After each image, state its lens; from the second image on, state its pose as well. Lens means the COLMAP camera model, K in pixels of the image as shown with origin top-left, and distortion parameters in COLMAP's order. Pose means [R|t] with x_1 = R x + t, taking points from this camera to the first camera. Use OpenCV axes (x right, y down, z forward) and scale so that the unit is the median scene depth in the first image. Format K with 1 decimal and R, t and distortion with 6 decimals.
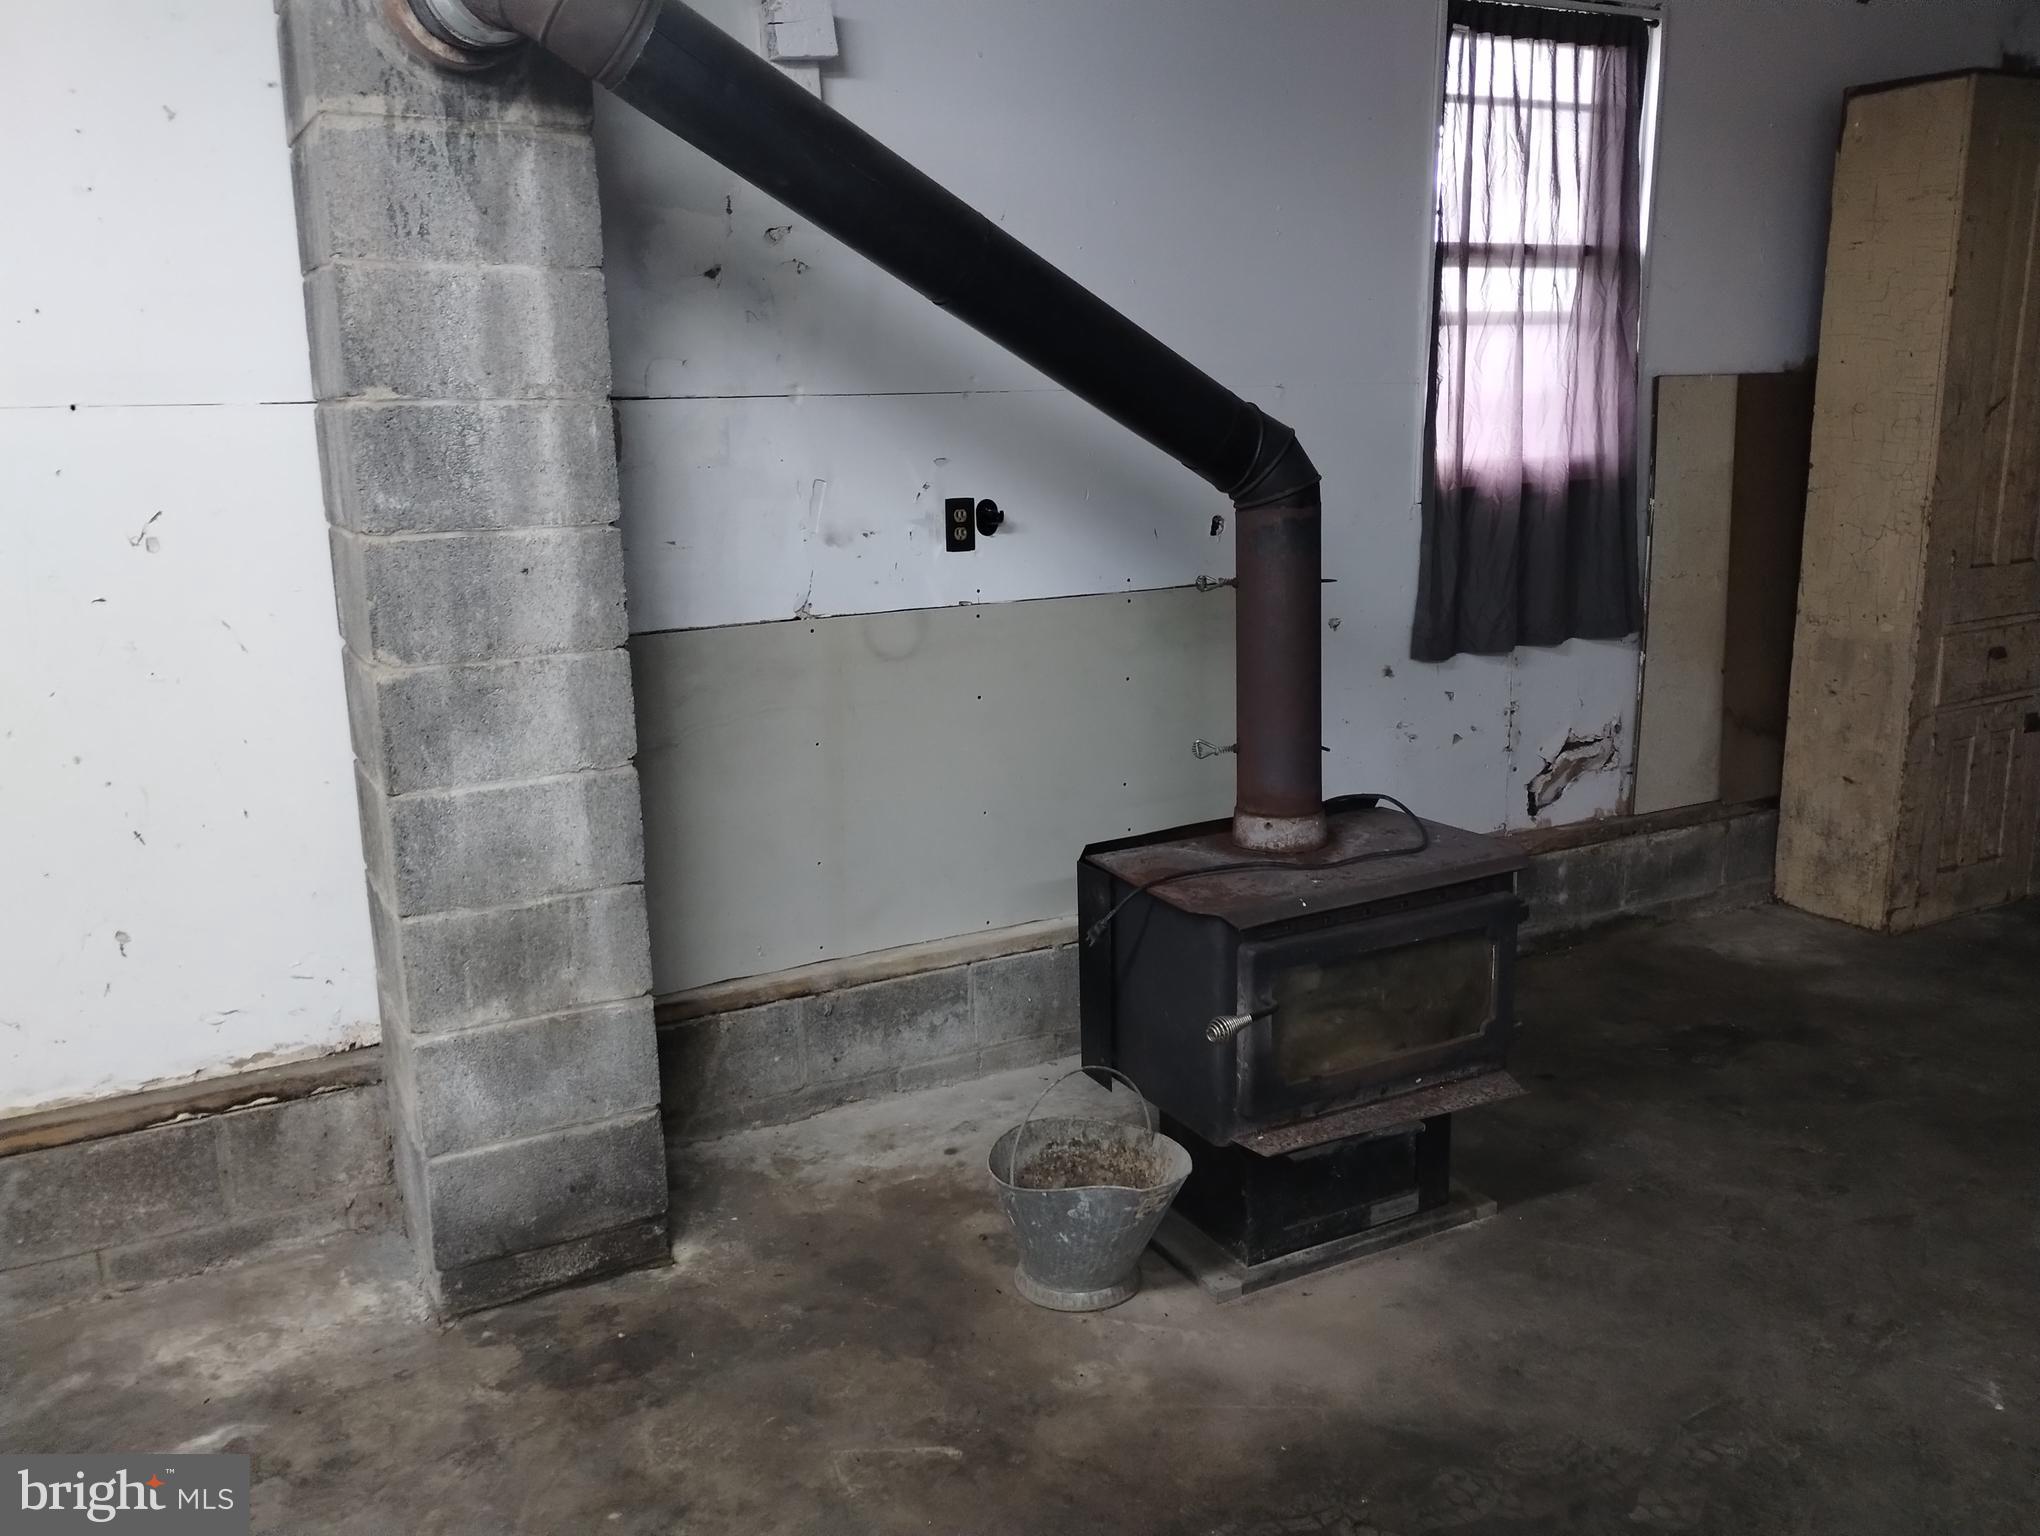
lens RADIAL K [[1691.0, 0, 1025.5], [0, 1691.0, 754.5], [0, 0, 1]] dist [0.044932, -0.053025]
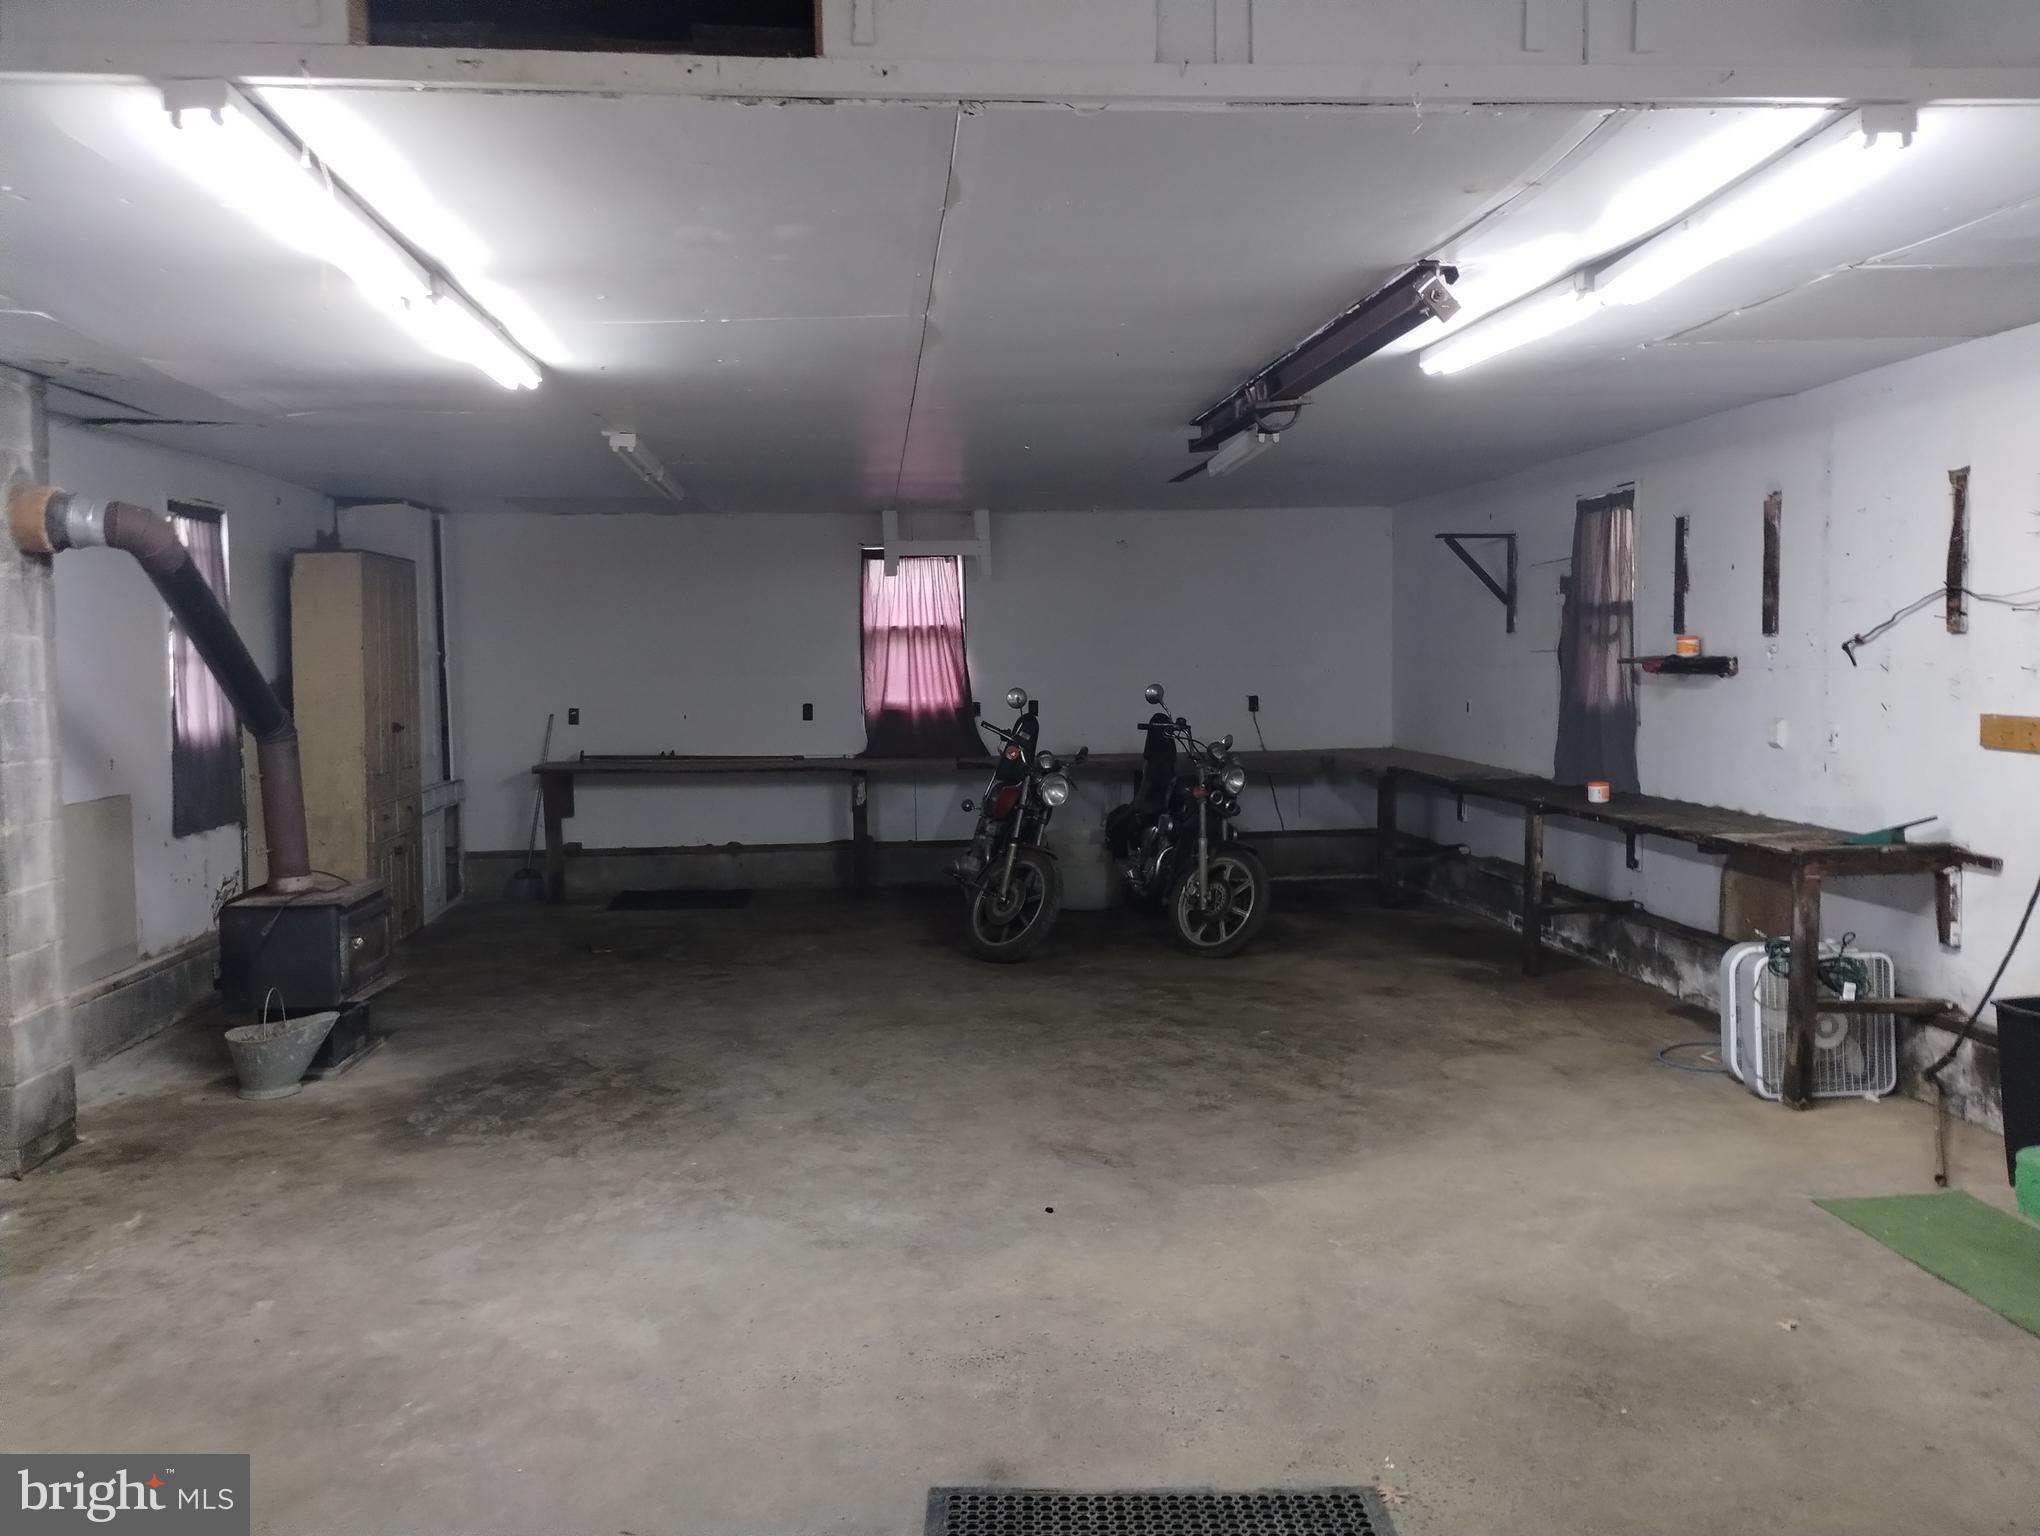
lens RADIAL K [[1691.0, 0, 1025.5], [0, 1691.0, 754.5], [0, 0, 1]] dist [0.044932, -0.053025]
pose [[0.402249, -0.040057, 0.914653, -1.496757], [0.199702, 0.978825, -0.044959, 0.169421], [-0.893484, 0.200743, 0.401731, -0.793435]]
